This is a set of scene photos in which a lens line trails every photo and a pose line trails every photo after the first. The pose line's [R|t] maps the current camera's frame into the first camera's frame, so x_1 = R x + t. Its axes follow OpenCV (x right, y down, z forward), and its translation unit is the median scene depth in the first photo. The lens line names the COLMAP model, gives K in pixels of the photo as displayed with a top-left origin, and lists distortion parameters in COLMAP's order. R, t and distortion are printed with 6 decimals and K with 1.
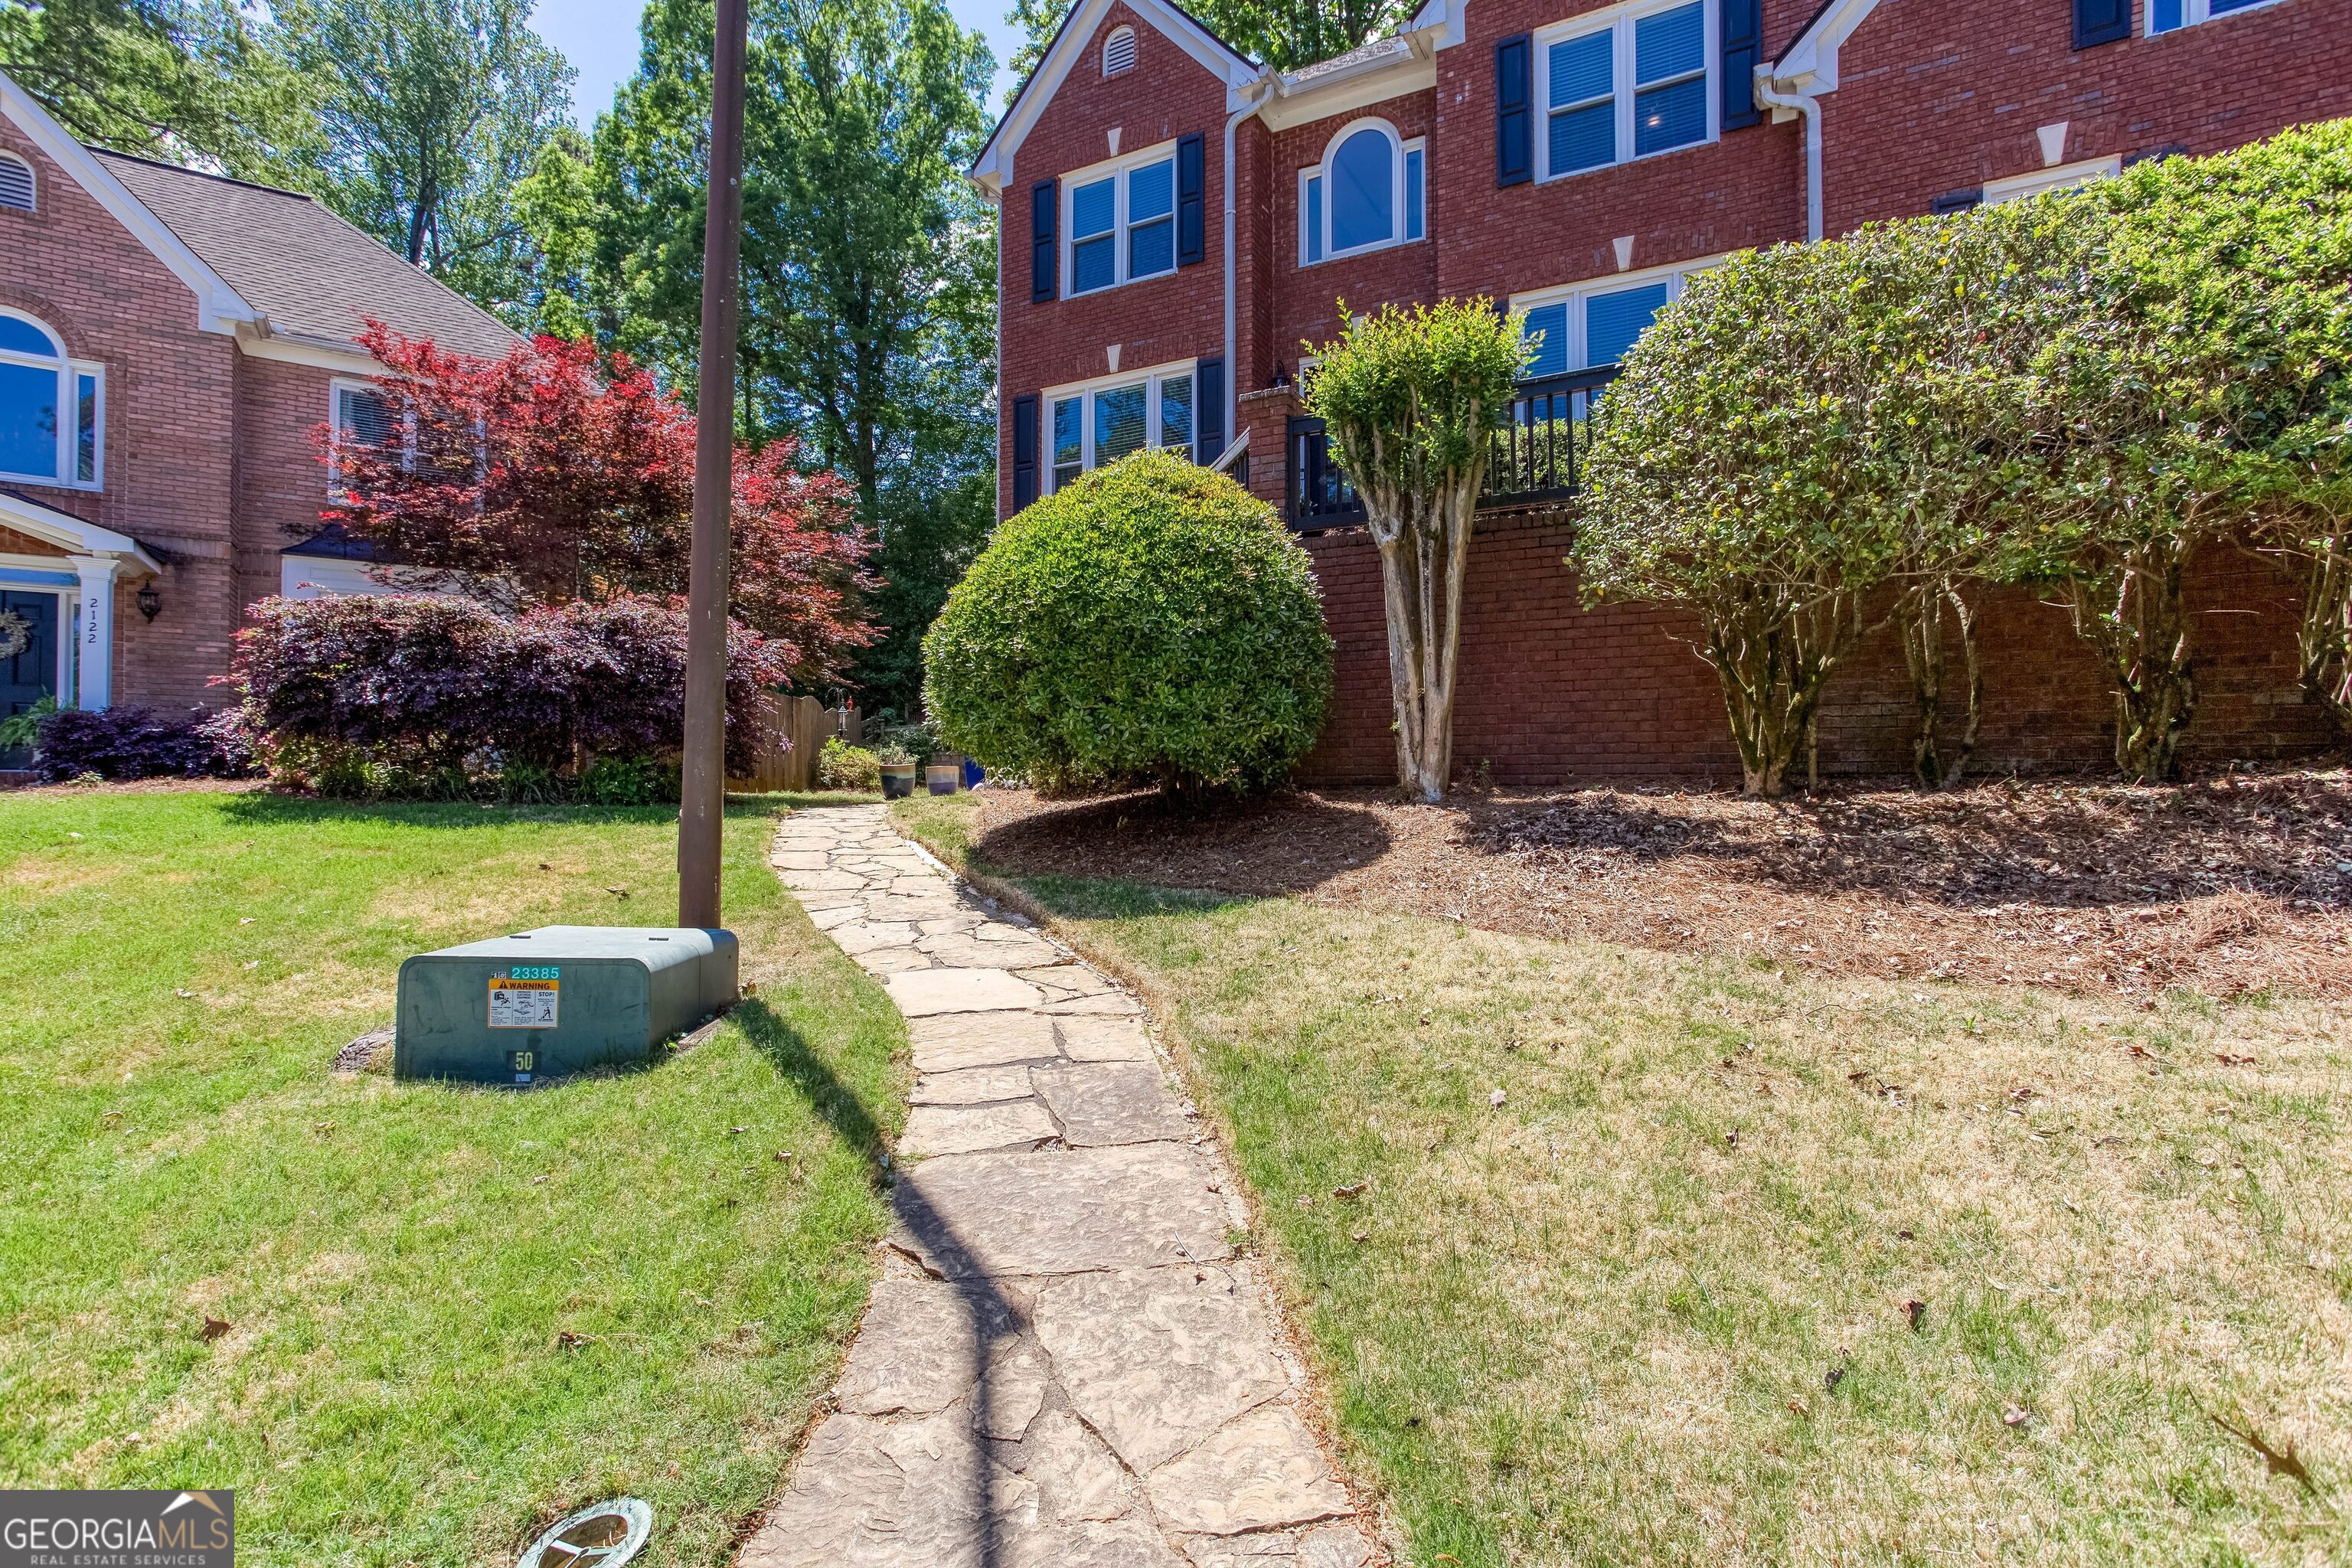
lens RADIAL K [[1155.8, 0, 1183.7], [0, 1155.8, 768.9], [0, 0, 1]] dist [-0.002062, -0.000154]
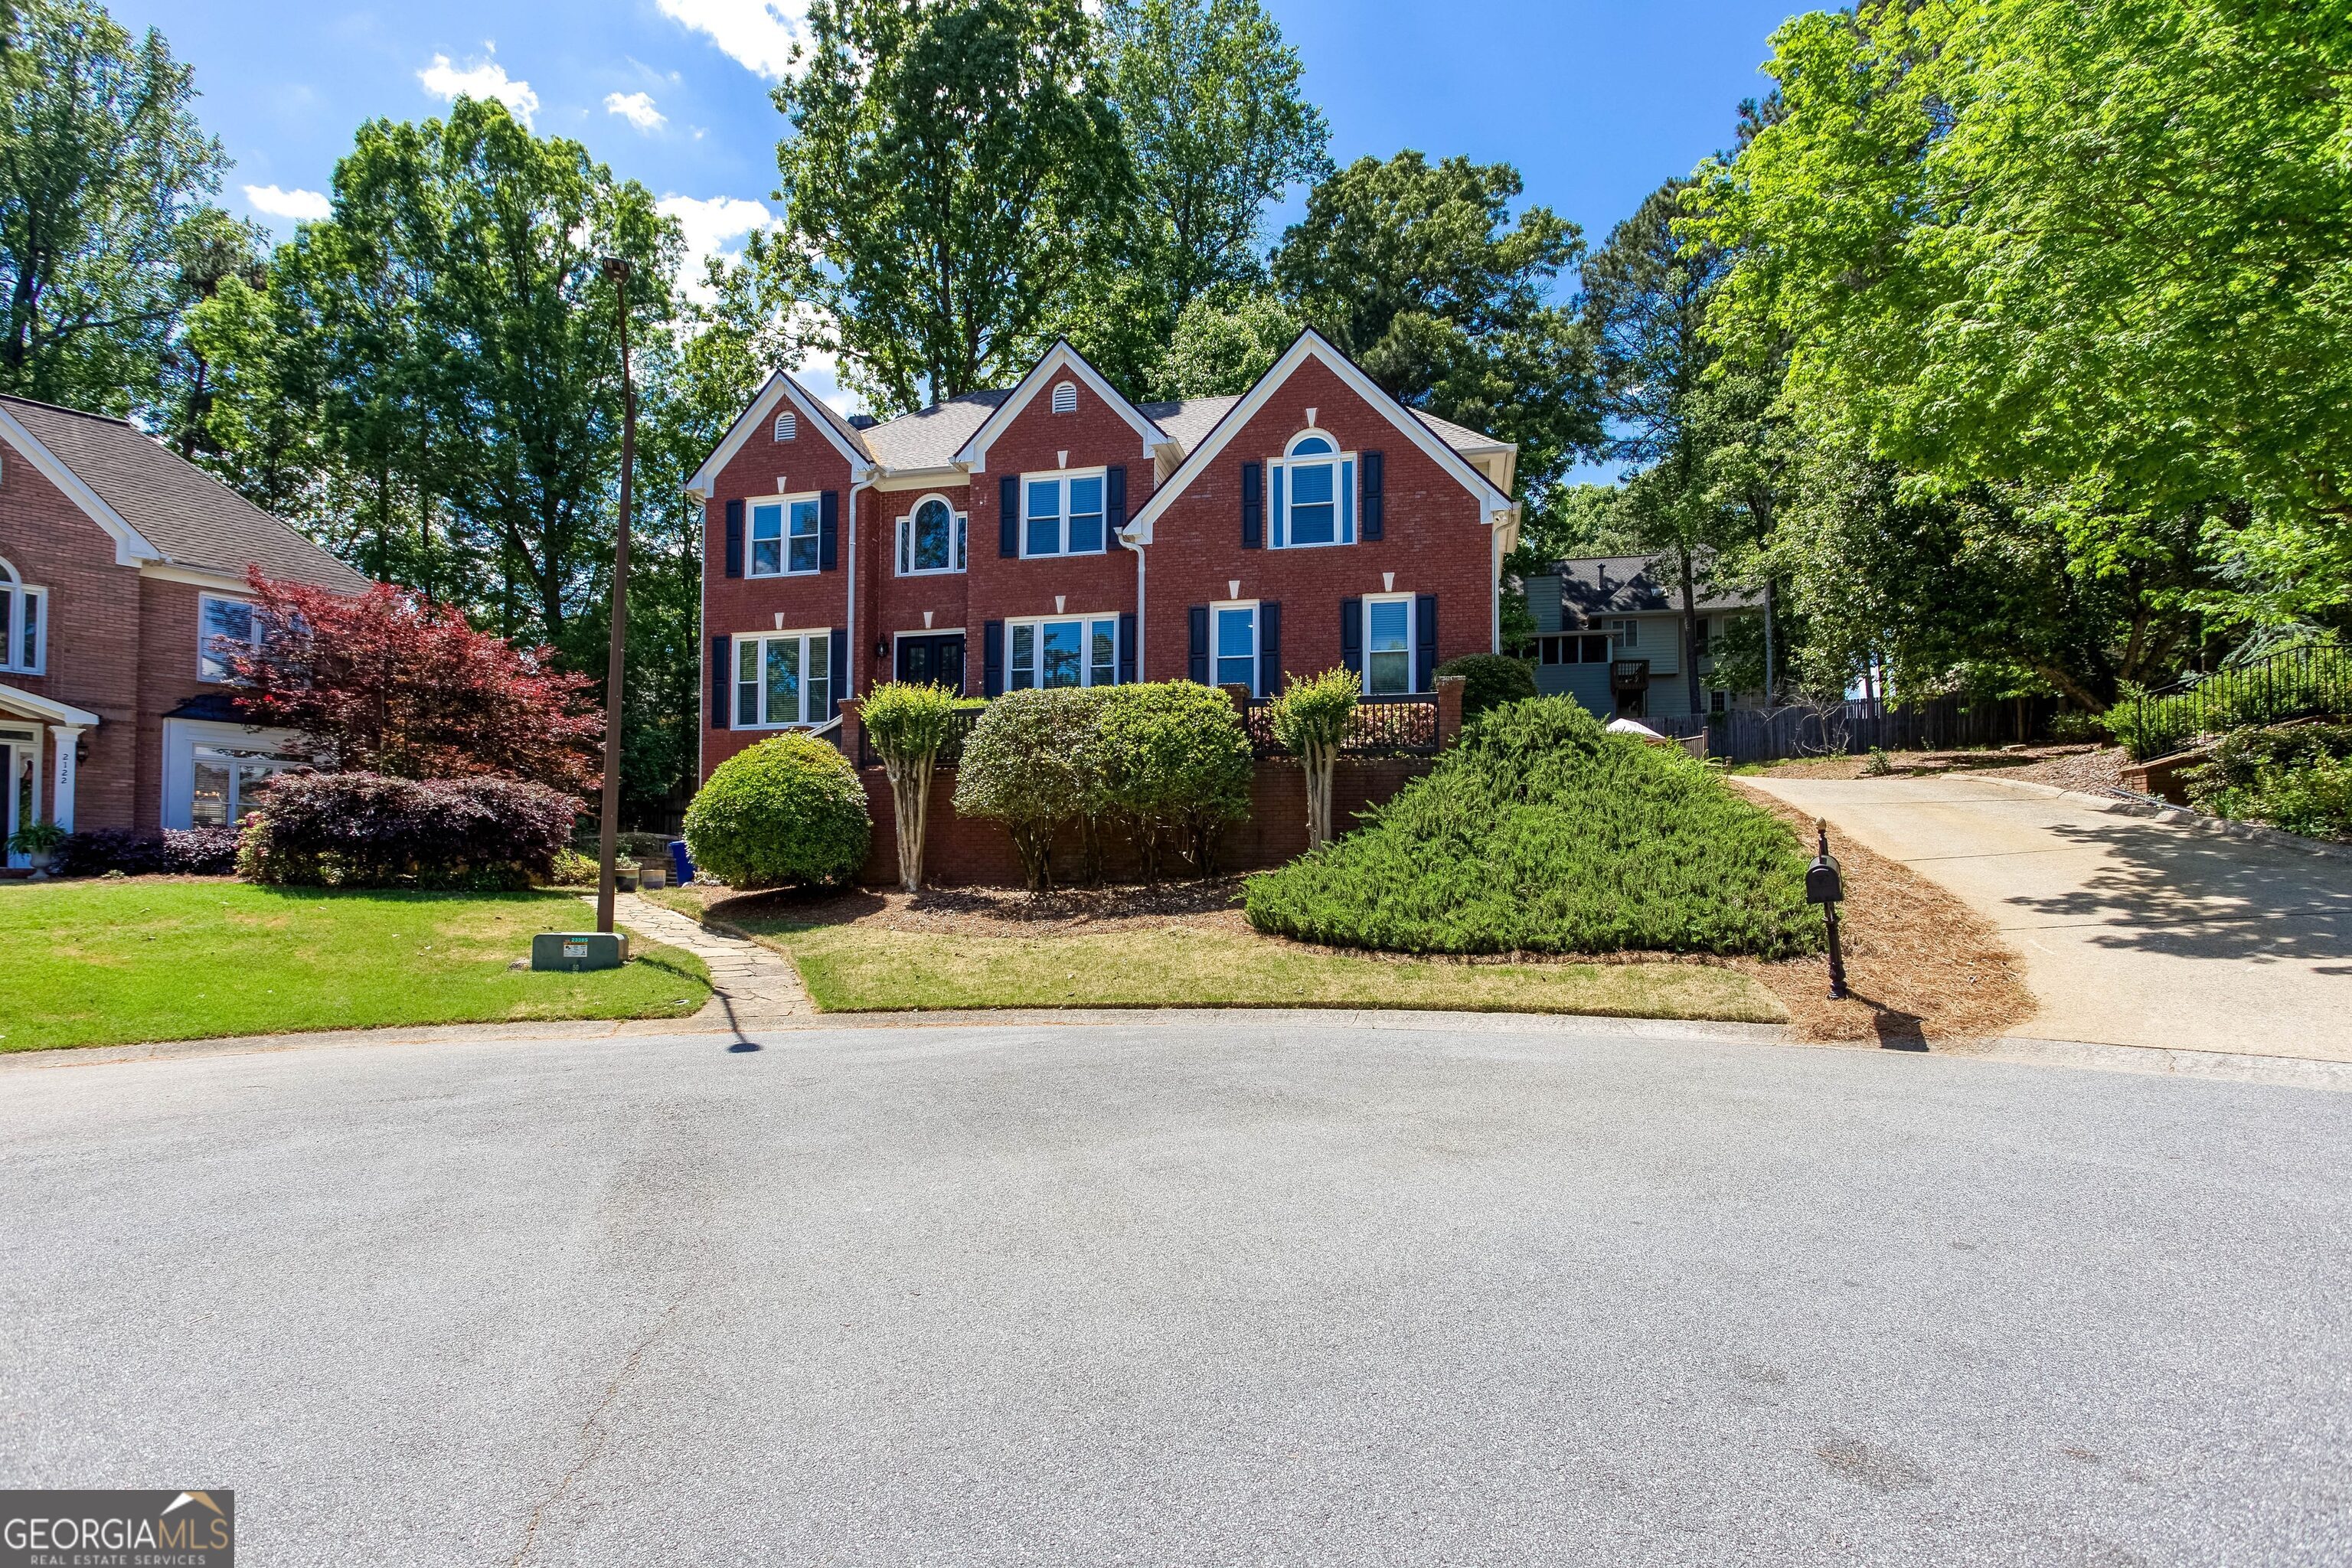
lens RADIAL K [[1196.8, 0, 1162.1], [0, 1196.8, 859.1], [0, 0, 1]] dist [-0.003503, 0.012910]
pose [[0.969883, 0.012418, 0.243254, 0.068680], [-0.011143, 0.999916, -0.006617, -0.016755], [-0.243316, 0.003707, 0.969940, -0.927319]]
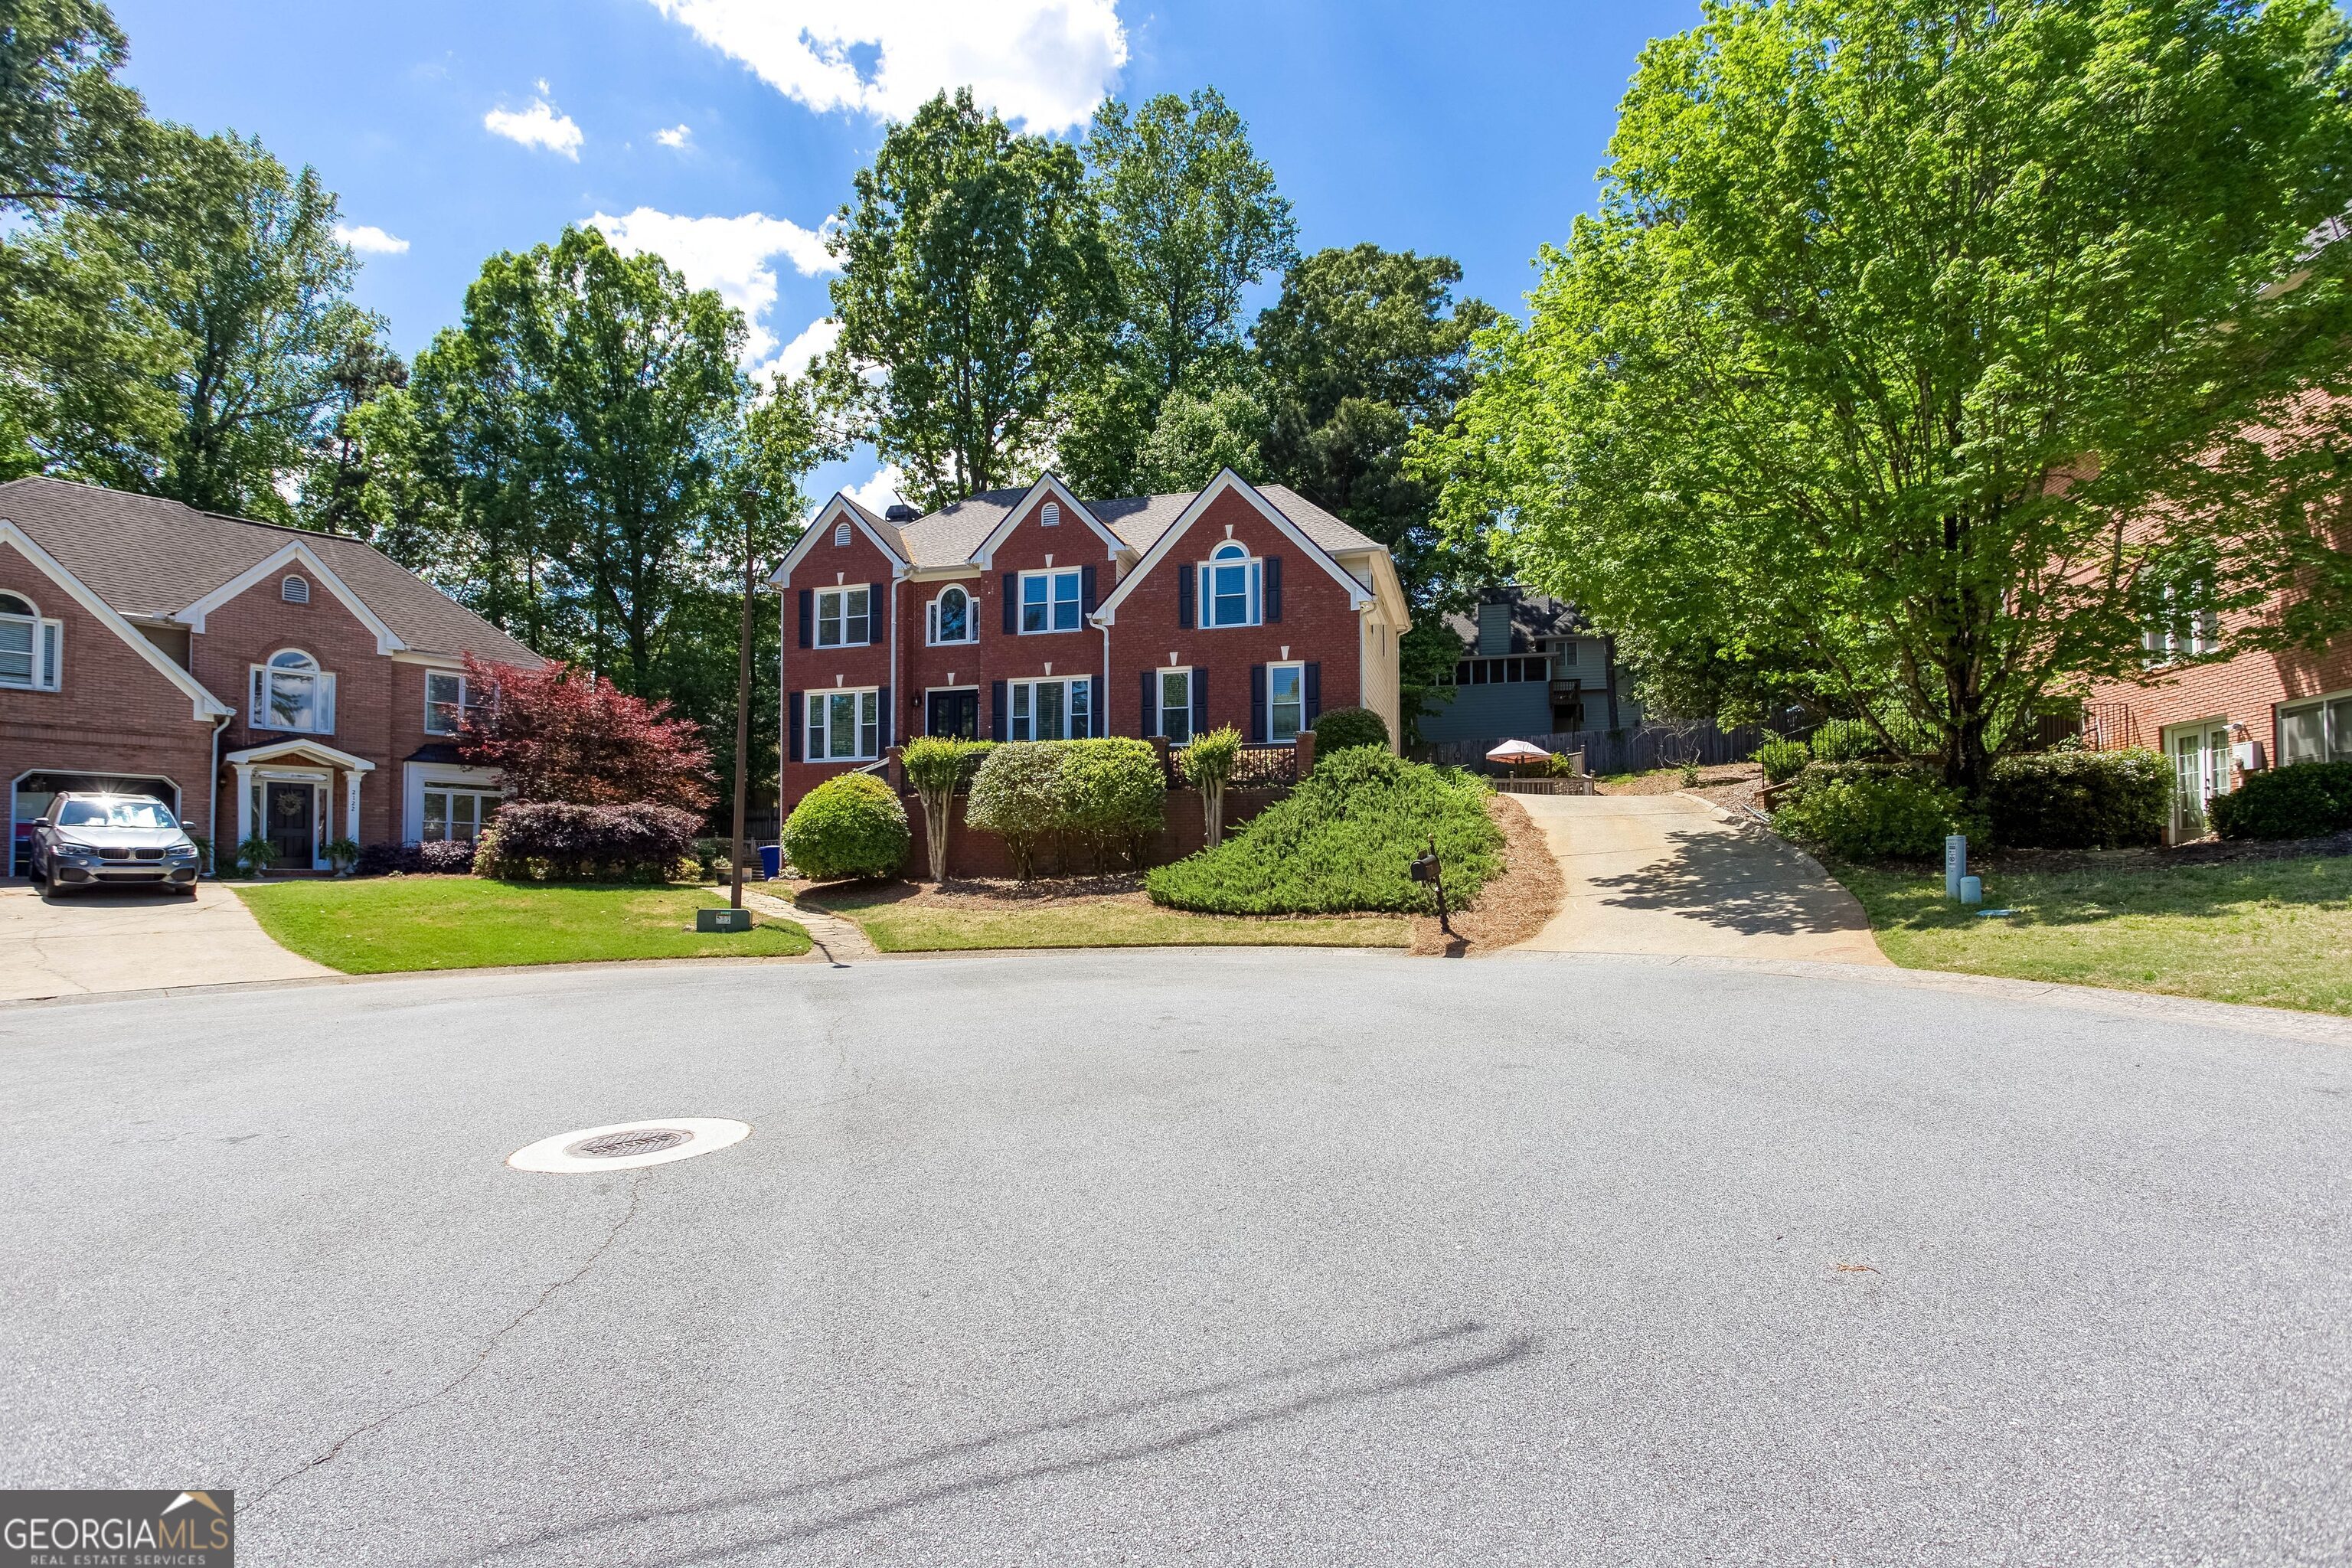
lens RADIAL K [[1182.6, 0, 1176.7], [0, 1182.6, 853.6], [0, 0, 1]] dist [0.000247, 0.000115]
pose [[0.973685, 0.004384, 0.227856, 0.061971], [-0.003077, 0.999977, -0.006092, -0.021410], [-0.227878, 0.005231, 0.973676, -1.586580]]
